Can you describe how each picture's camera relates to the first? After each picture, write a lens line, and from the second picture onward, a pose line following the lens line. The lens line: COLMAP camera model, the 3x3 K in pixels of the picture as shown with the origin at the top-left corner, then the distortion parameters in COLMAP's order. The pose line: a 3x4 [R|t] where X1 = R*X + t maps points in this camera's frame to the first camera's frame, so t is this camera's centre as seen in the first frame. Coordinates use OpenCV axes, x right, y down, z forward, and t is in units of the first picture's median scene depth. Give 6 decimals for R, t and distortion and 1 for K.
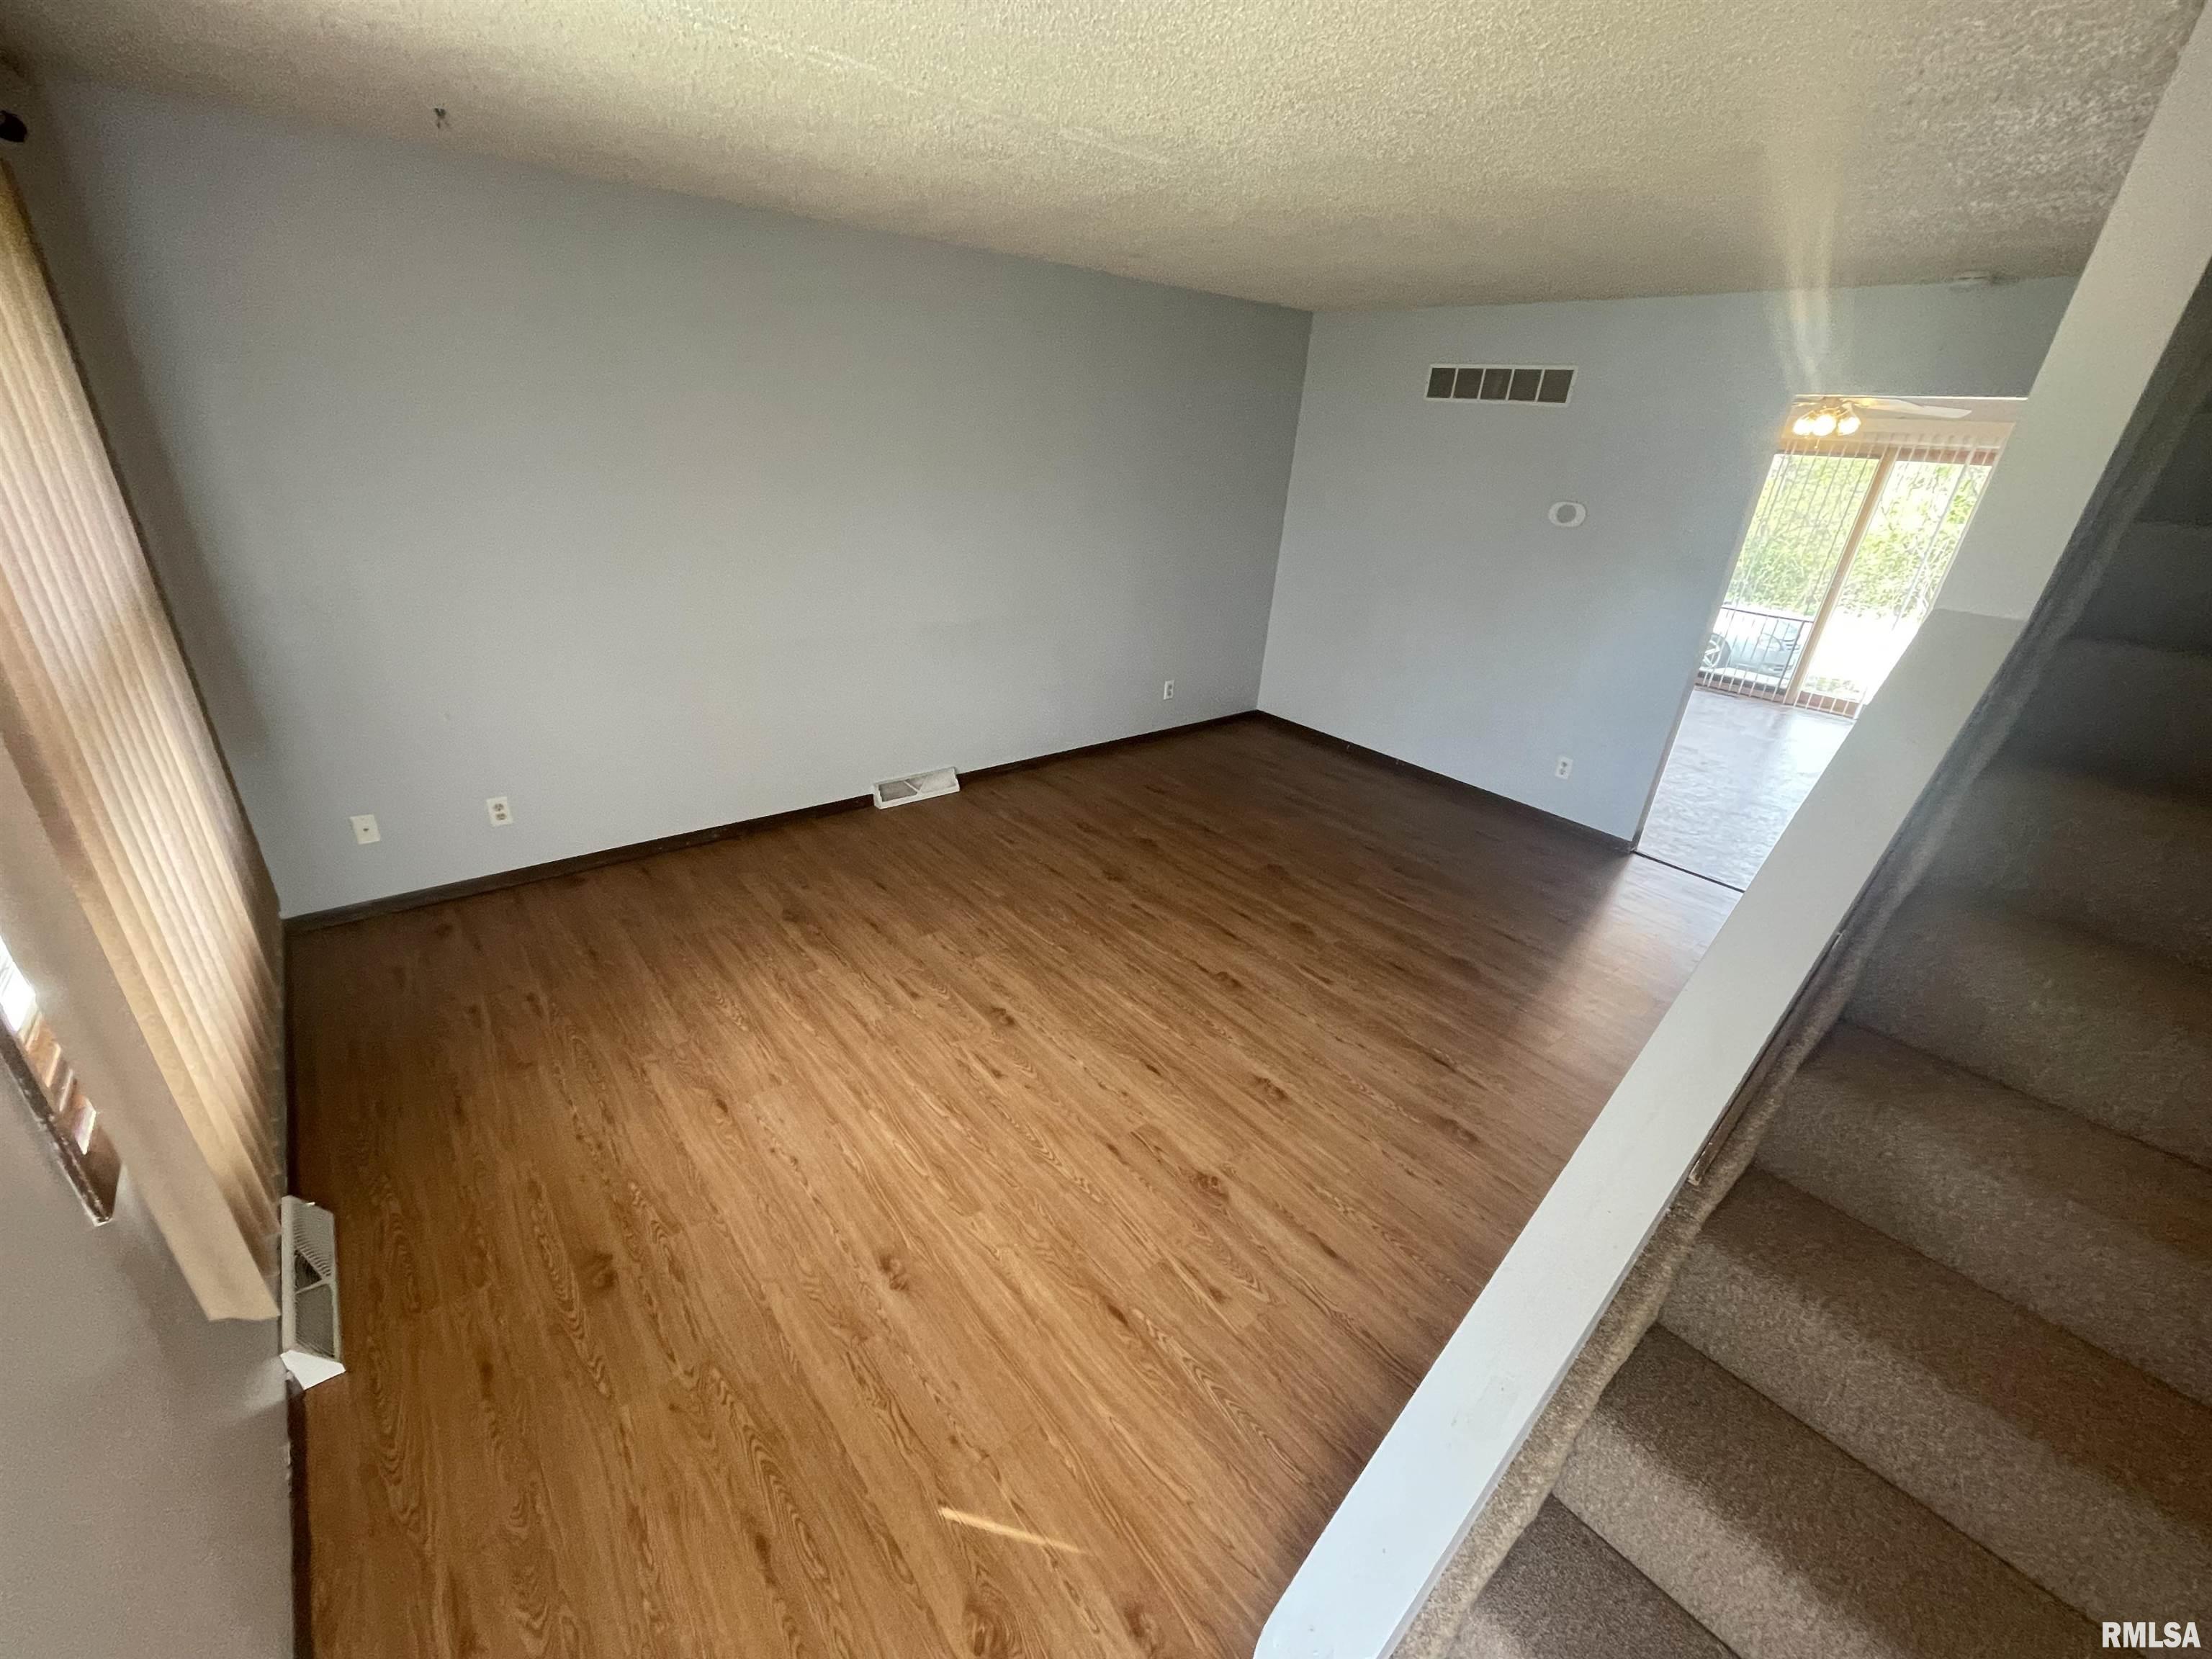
lens RADIAL K [[884.3, 0, 1106.0], [0, 884.3, 829.5], [0, 0, 1]] dist [0.003229, 0.000244]
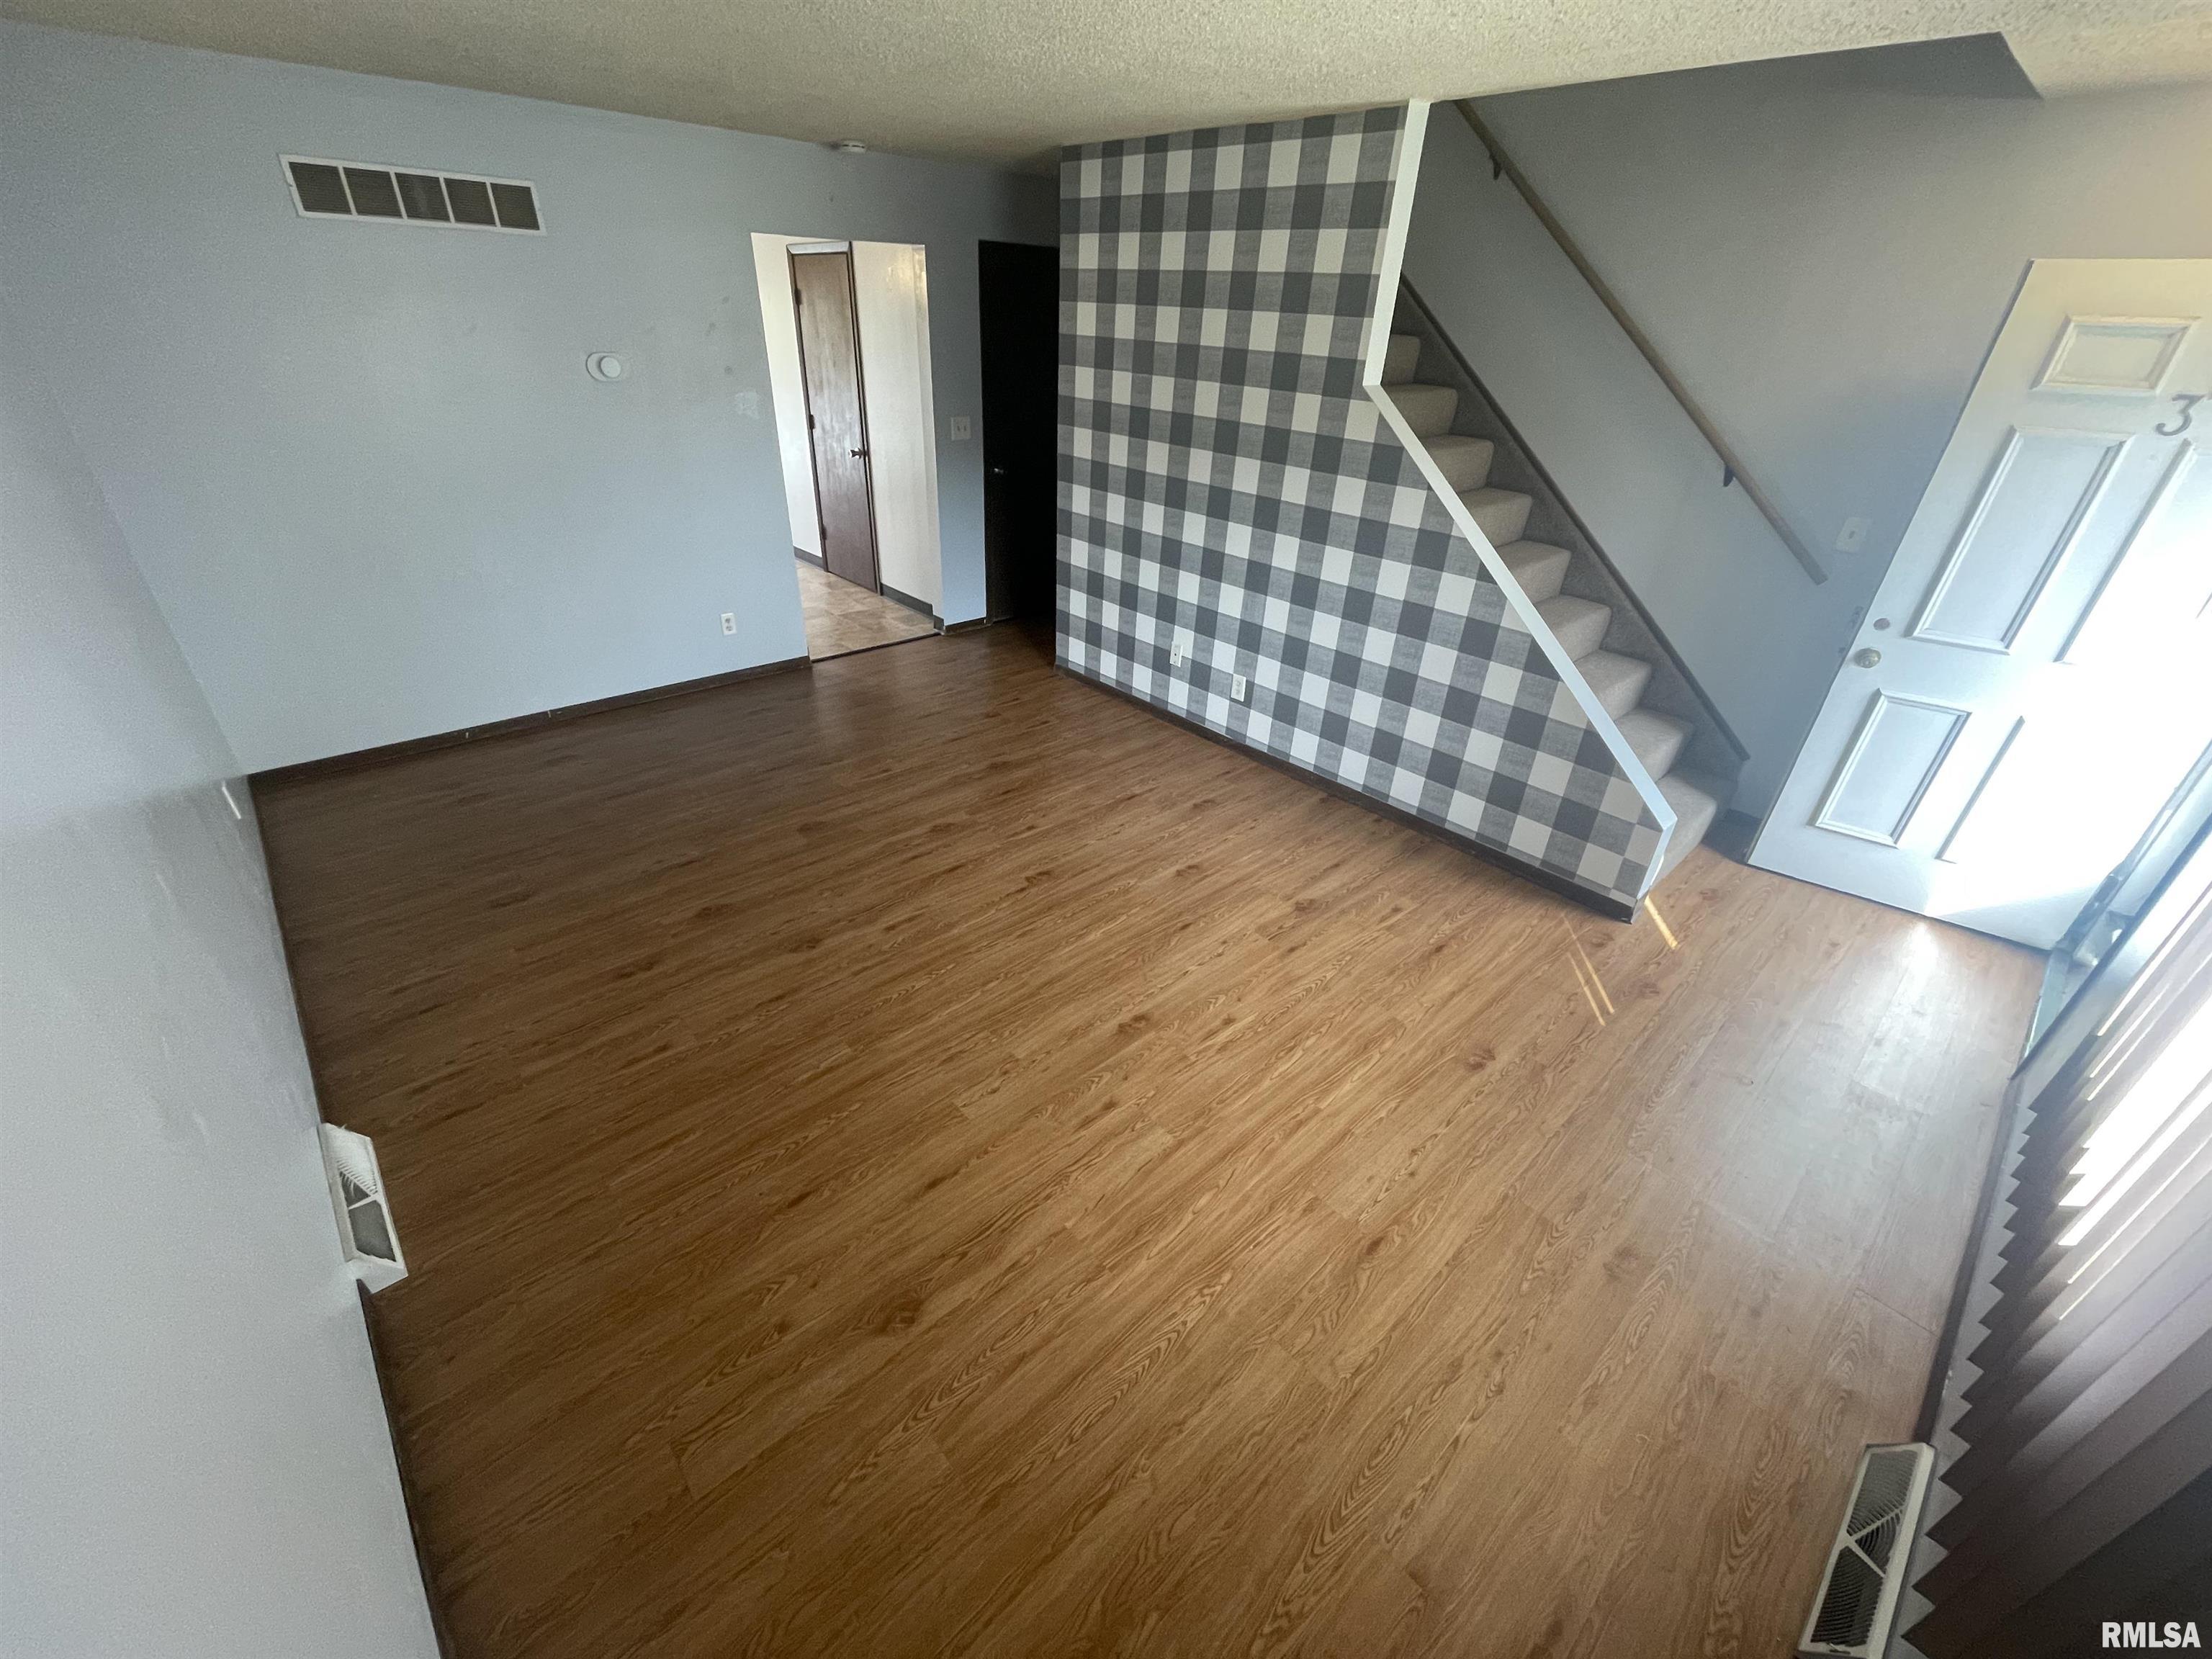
lens RADIAL K [[892.5, 0, 1105.8], [0, 892.5, 813.9], [0, 0, 1]] dist [0.000990, -0.000401]
pose [[-0.037333, -0.545598, 0.837215, -0.726682], [0.388613, 0.763927, 0.515166, -0.406742], [-0.920645, 0.344585, 0.183506, 0.770732]]
